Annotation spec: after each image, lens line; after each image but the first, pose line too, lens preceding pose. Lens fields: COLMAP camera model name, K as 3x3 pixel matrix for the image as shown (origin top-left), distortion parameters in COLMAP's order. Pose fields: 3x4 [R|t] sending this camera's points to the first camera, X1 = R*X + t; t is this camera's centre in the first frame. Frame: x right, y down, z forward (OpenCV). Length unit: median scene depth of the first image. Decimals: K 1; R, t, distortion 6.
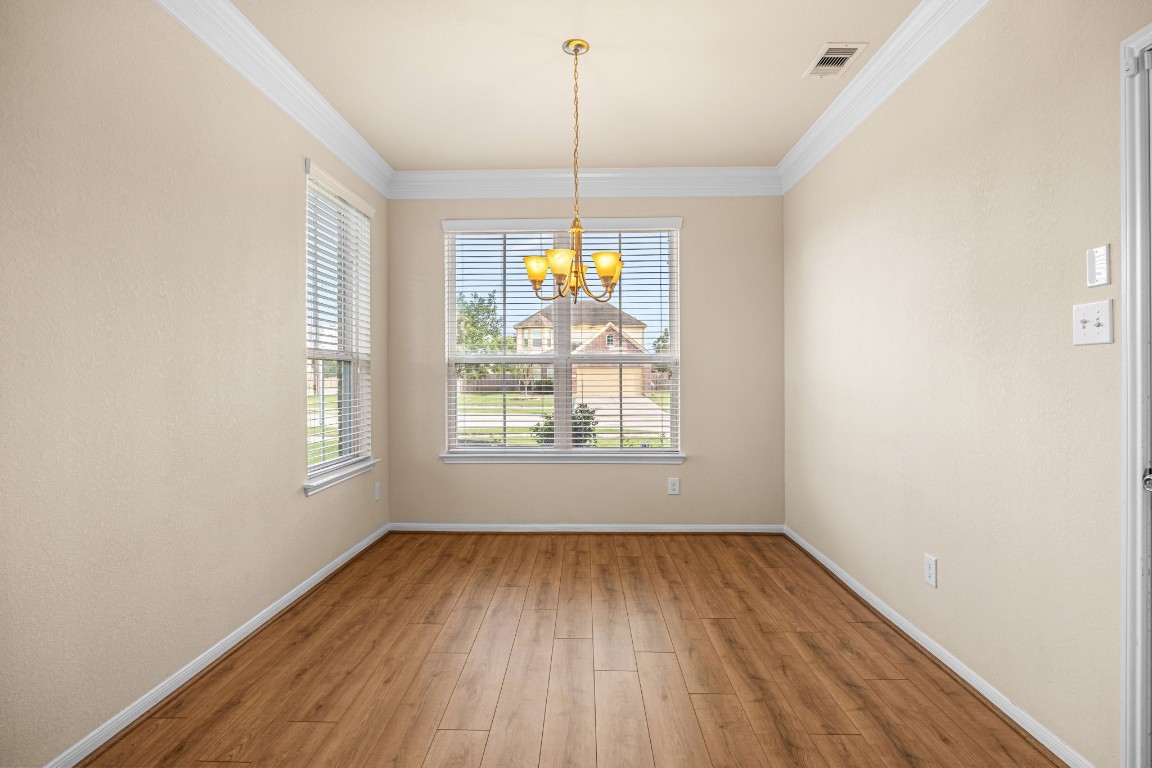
lens RADIAL K [[556.2, 0, 573.3], [0, 556.2, 379.3], [0, 0, 1]] dist [-0.001303, -0.000052]
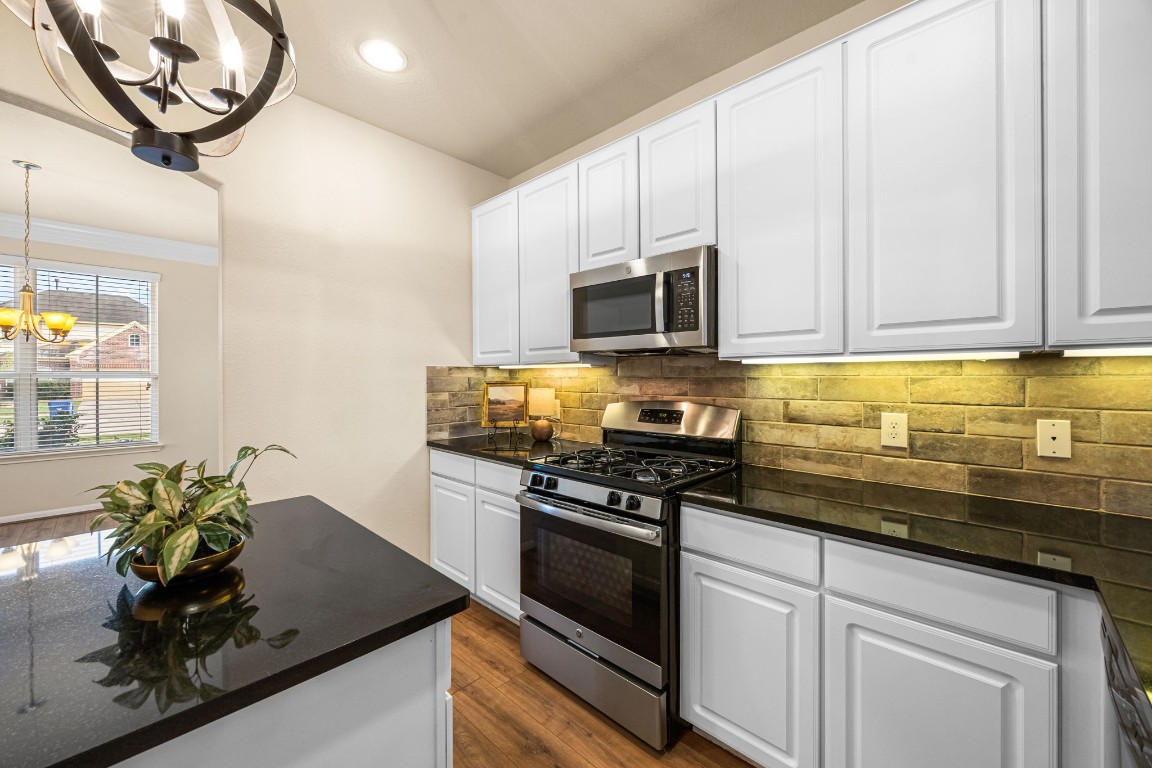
lens RADIAL K [[448.0, 0, 579.4], [0, 448.0, 372.8], [0, 0, 1]] dist [0.002943, 0.000501]
pose [[0.675047, 0.008696, 0.737724, 0.074634], [-0.001178, 0.999942, -0.010708, -0.033709], [-0.737774, 0.006360, 0.675018, -0.556474]]
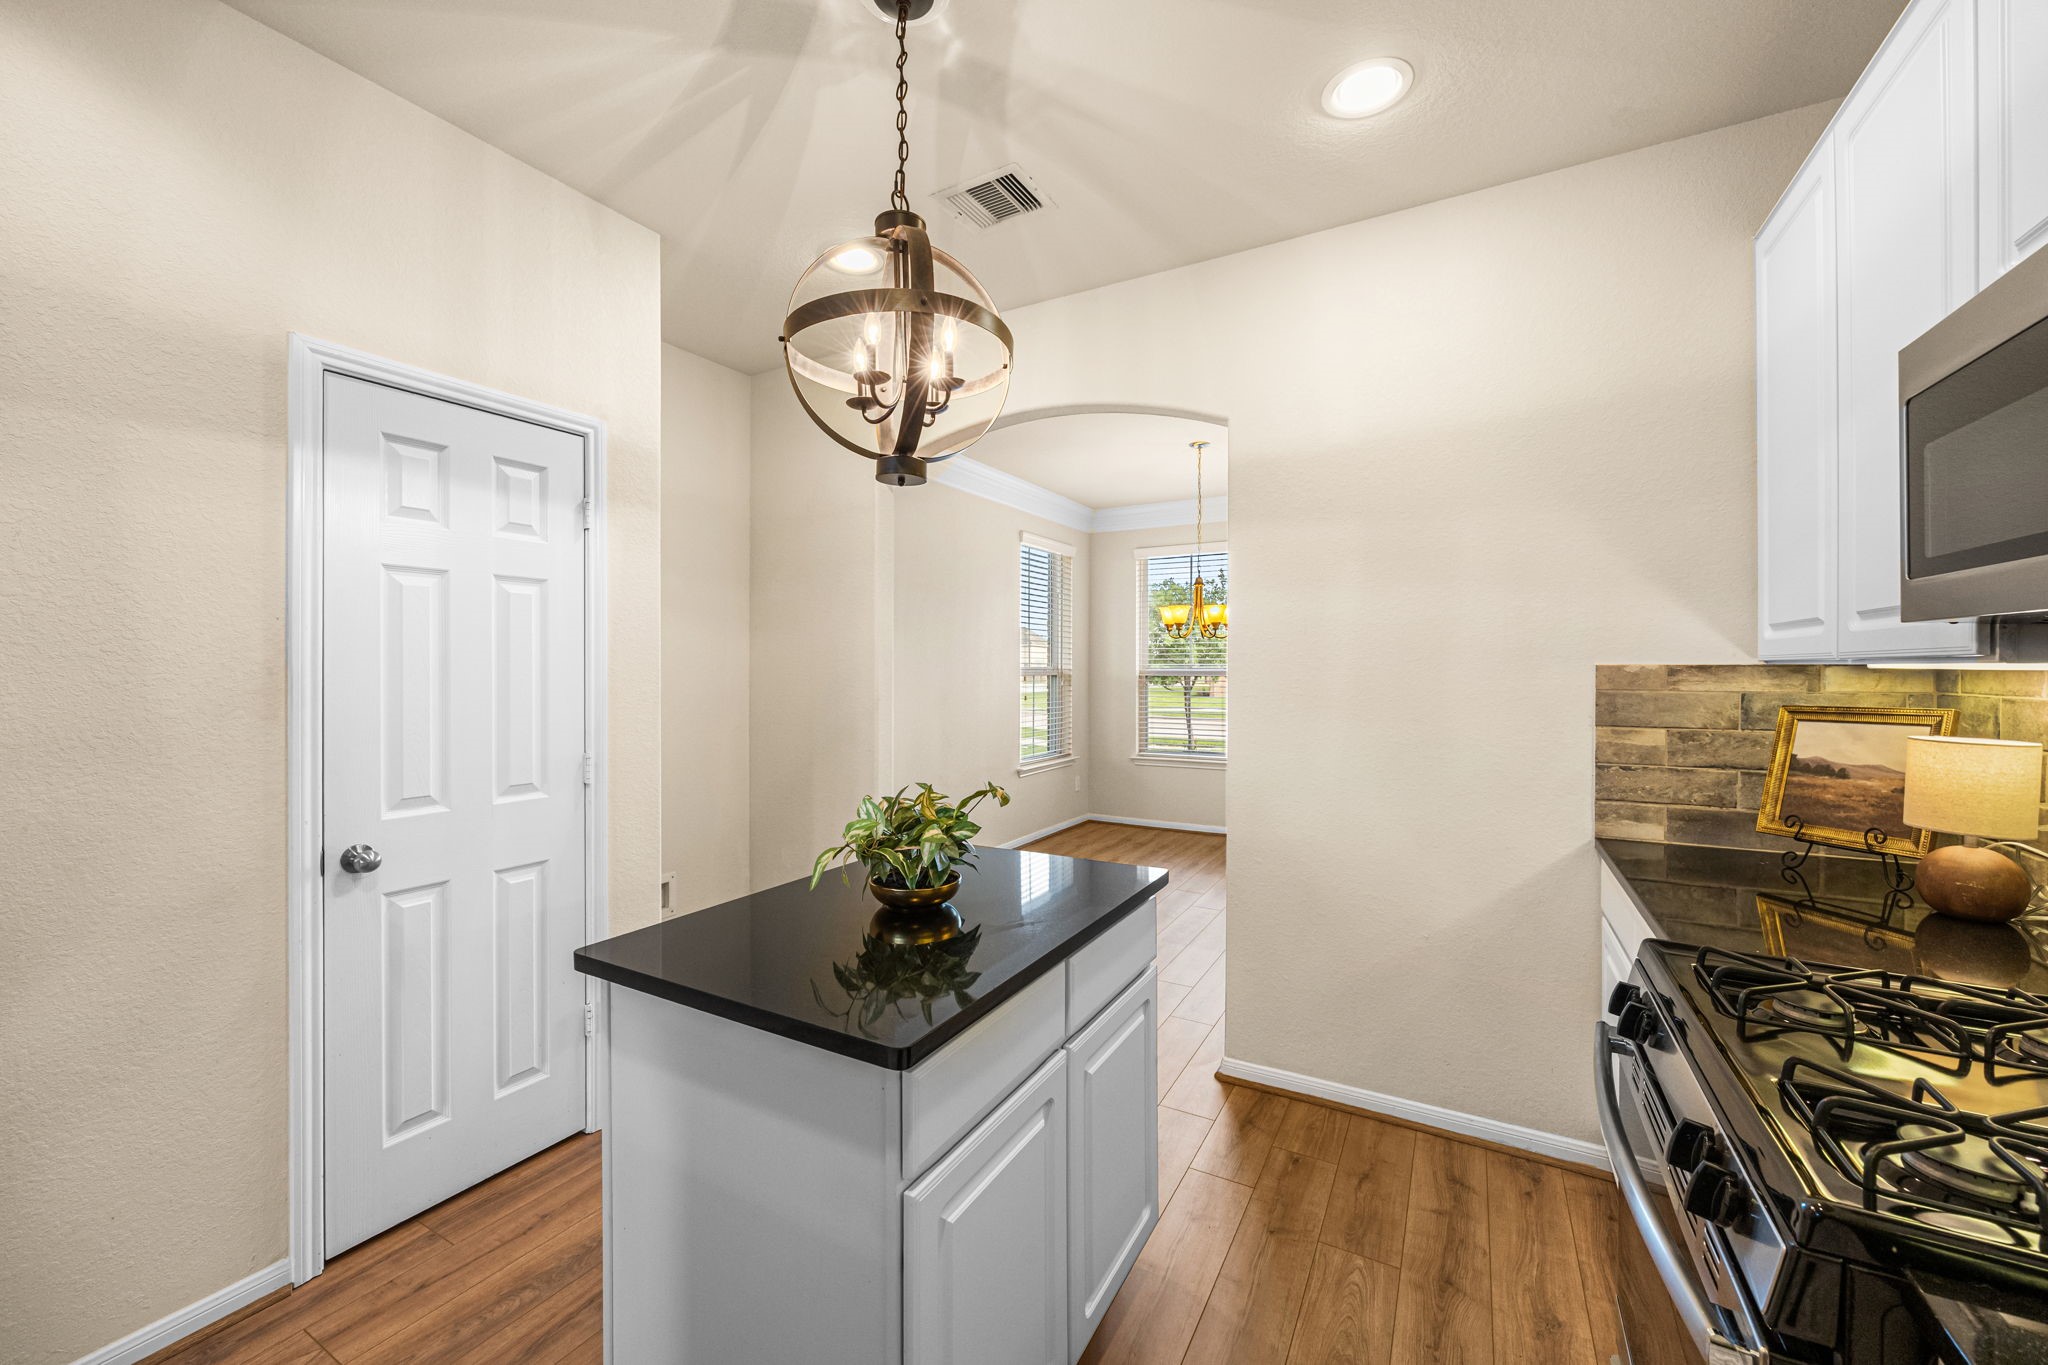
lens RADIAL K [[796.5, 0, 1029.1], [0, 796.5, 672.1], [0, 0, 1]] dist [0.002943, 0.000501]
pose [[0.886883, 0.007738, -0.461930, 0.346526], [-0.005252, 0.999964, 0.006667, -0.048573], [0.461965, -0.003487, 0.886891, -0.566932]]
